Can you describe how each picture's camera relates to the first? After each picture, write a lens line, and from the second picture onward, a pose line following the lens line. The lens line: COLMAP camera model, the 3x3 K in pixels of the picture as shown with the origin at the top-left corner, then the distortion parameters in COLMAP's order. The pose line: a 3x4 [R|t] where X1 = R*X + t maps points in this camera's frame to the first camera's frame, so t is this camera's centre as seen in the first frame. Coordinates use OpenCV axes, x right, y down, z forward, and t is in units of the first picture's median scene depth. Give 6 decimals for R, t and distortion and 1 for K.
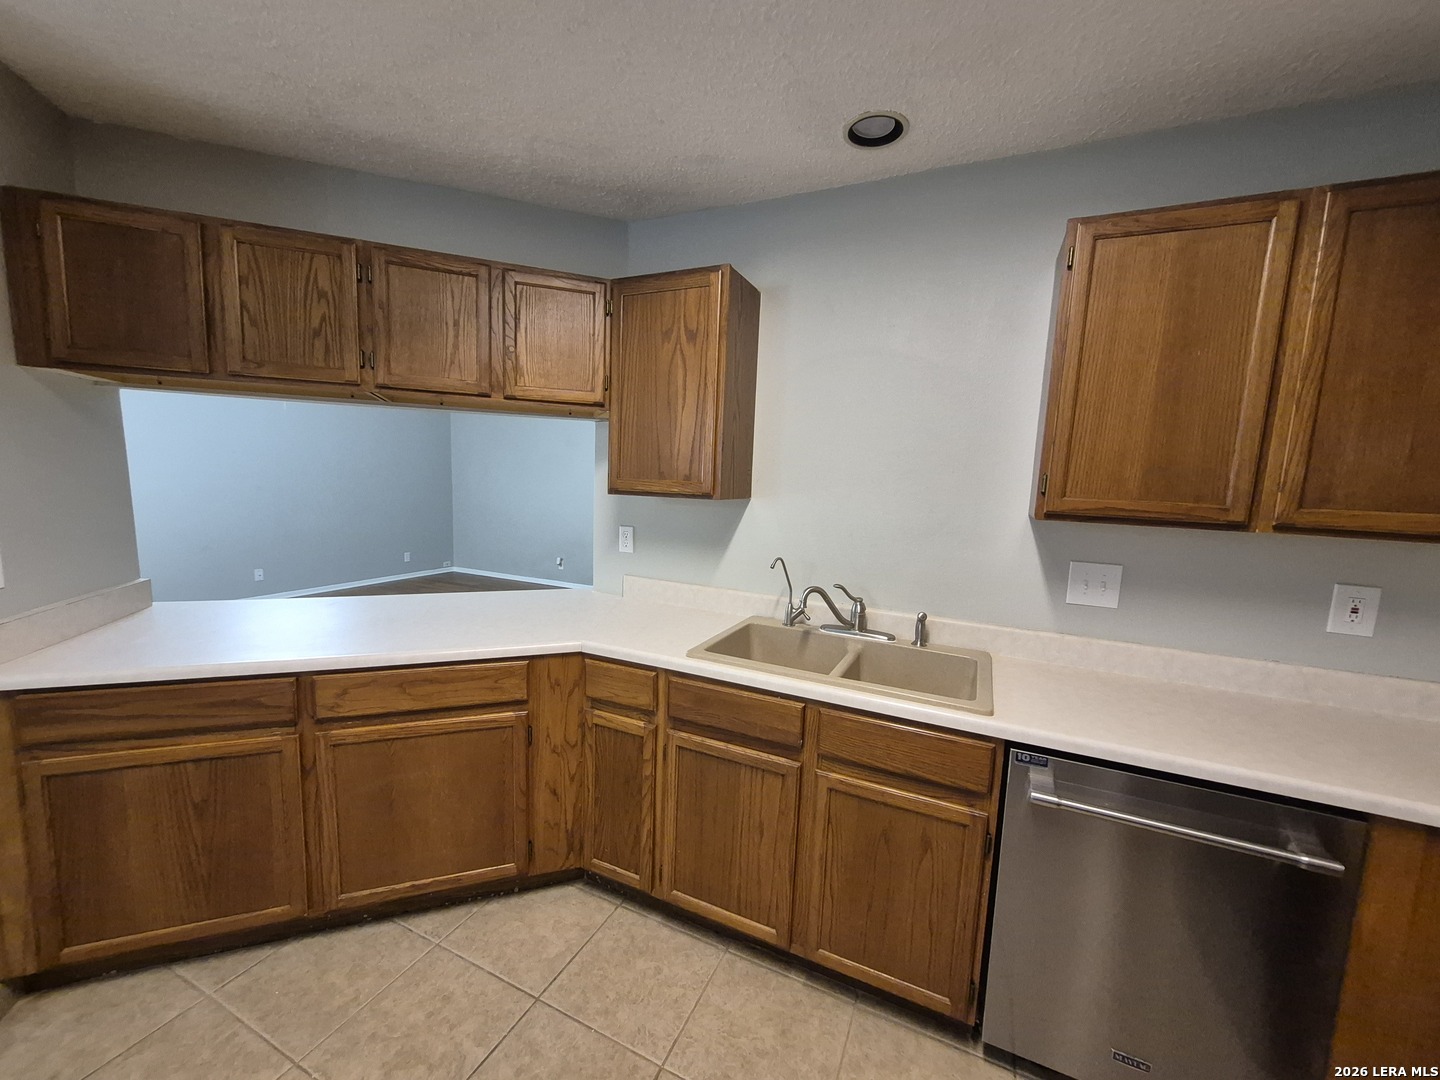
lens RADIAL K [[573.7, 0, 711.6], [0, 573.7, 543.3], [0, 0, 1]] dist [0.000377, 0.000065]
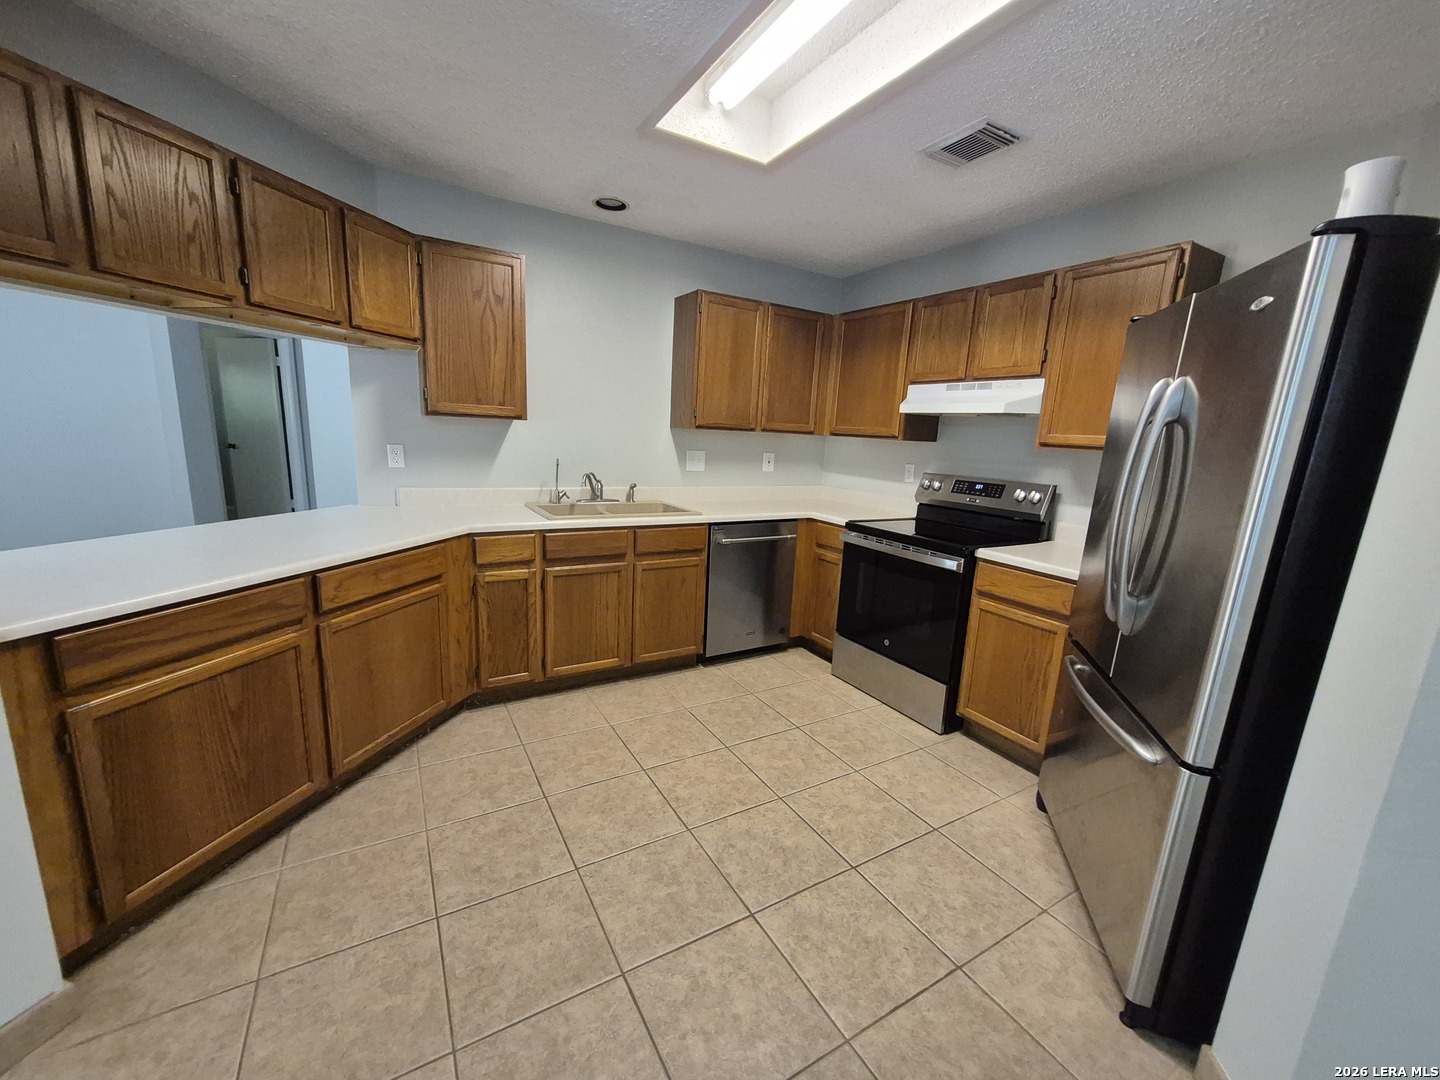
lens RADIAL K [[573.7, 0, 733.1], [0, 573.7, 551.0], [0, 0, 1]] dist [0.000377, 0.000065]
pose [[0.545512, -0.183782, 0.817704, -1.119113], [0.073942, 0.982410, 0.171472, 0.048981], [-0.834835, -0.033077, 0.549506, -0.305831]]
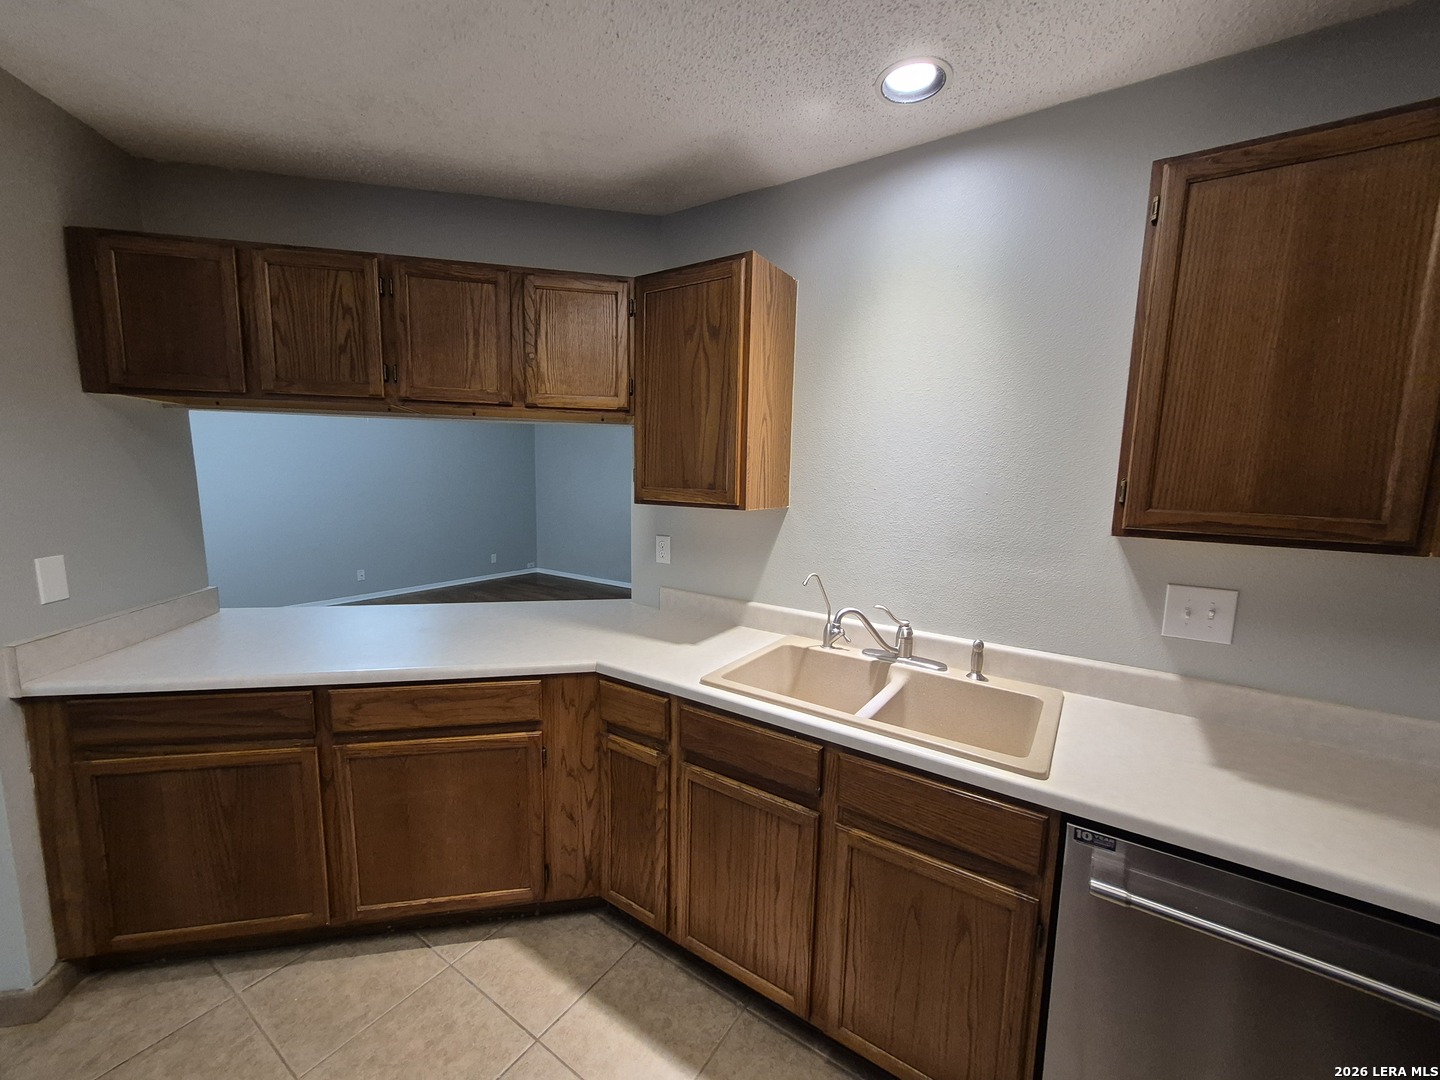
lens RADIAL K [[573.7, 0, 716.9], [0, 573.7, 542.4], [0, 0, 1]] dist [0.000377, 0.000065]
pose [[0.988371, 0.003554, -0.152019, 0.125840], [-0.003526, 0.999994, 0.000449, -0.029018], [0.152019, 0.000092, 0.988377, 0.103373]]
